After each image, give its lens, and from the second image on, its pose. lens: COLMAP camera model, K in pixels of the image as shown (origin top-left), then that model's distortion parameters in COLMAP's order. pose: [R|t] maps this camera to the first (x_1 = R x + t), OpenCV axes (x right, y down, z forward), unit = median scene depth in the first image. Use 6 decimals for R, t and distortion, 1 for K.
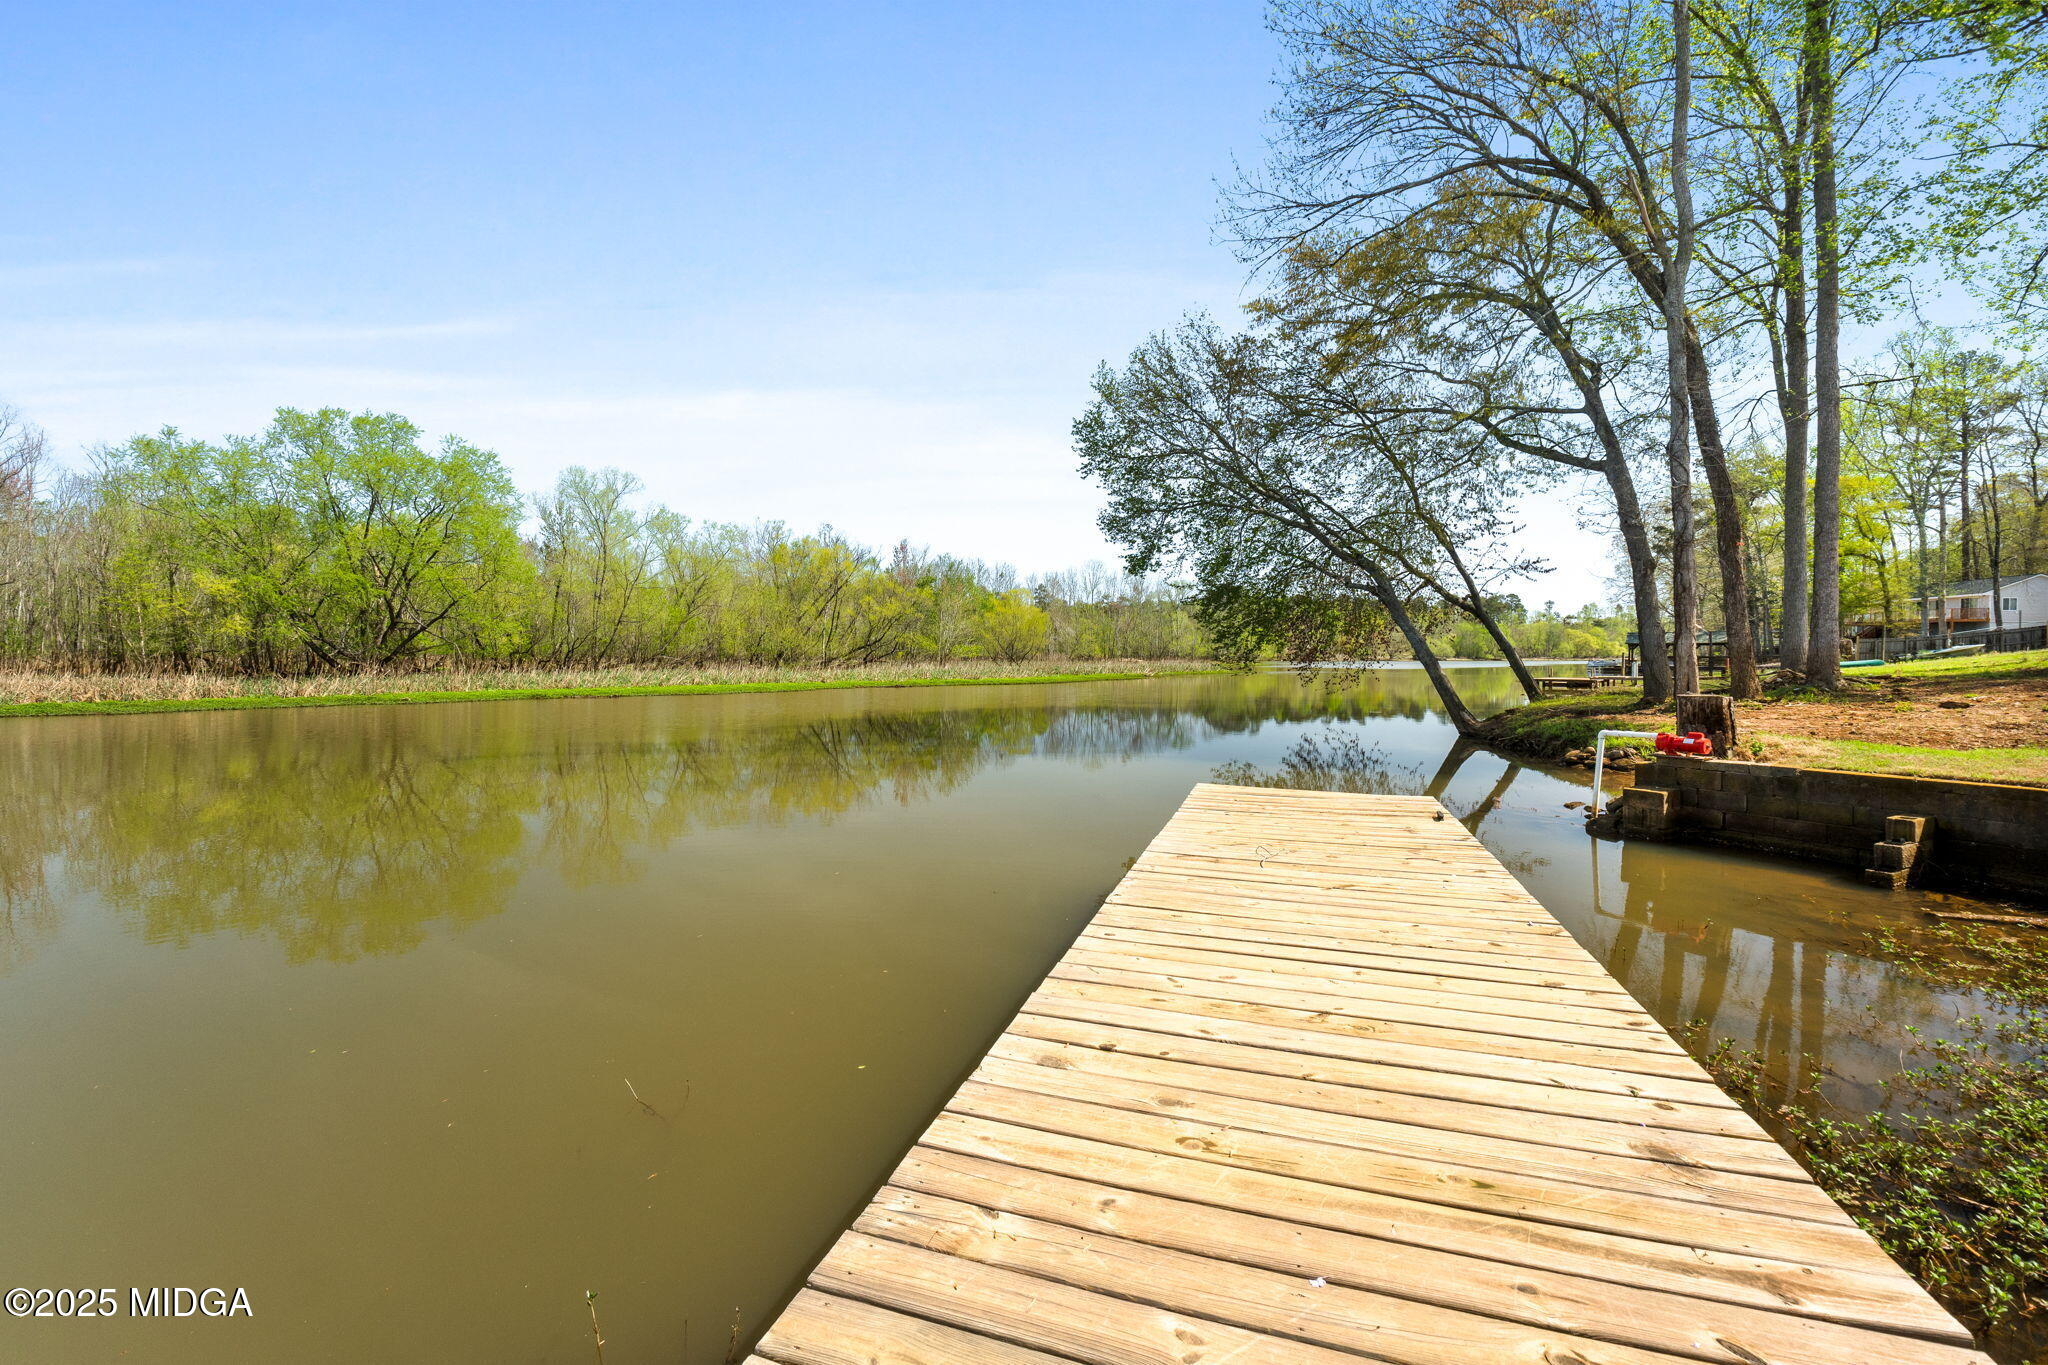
lens RADIAL K [[836.2, 0, 1024.0], [0, 836.2, 682.5], [0, 0, 1]] dist [0.000407, -0.005625]
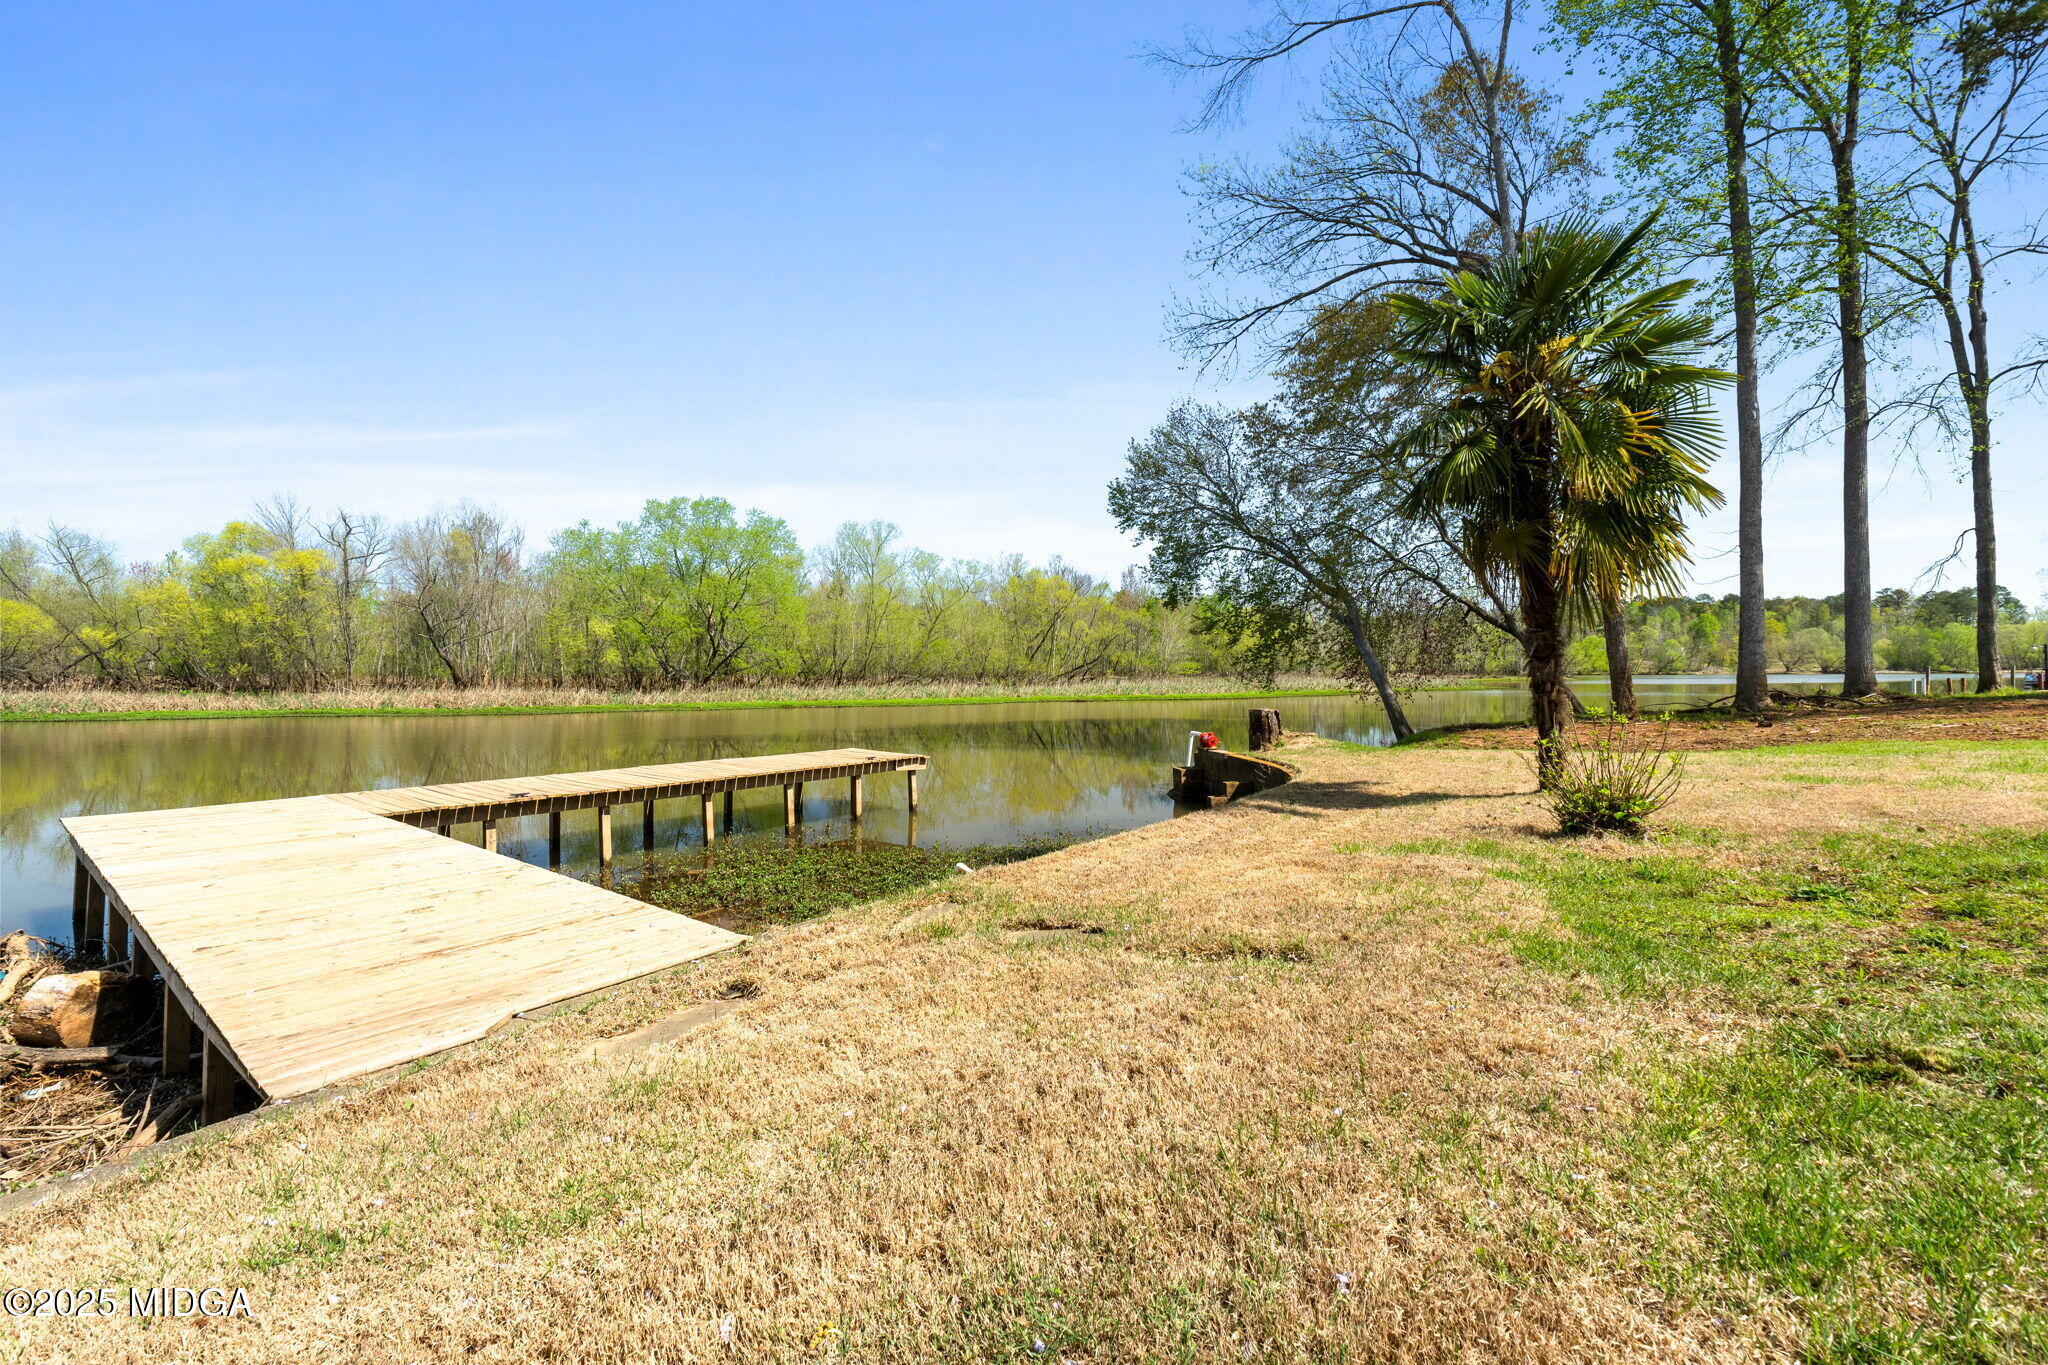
lens RADIAL K [[836.2, 0, 1024.0], [0, 836.2, 682.5], [0, 0, 1]] dist [0.000407, -0.005625]
pose [[0.940404, -0.000113, -0.340059, 0.170166], [-0.005807, 0.999849, -0.016392, -0.001175], [0.340009, 0.017390, 0.940261, -0.099392]]
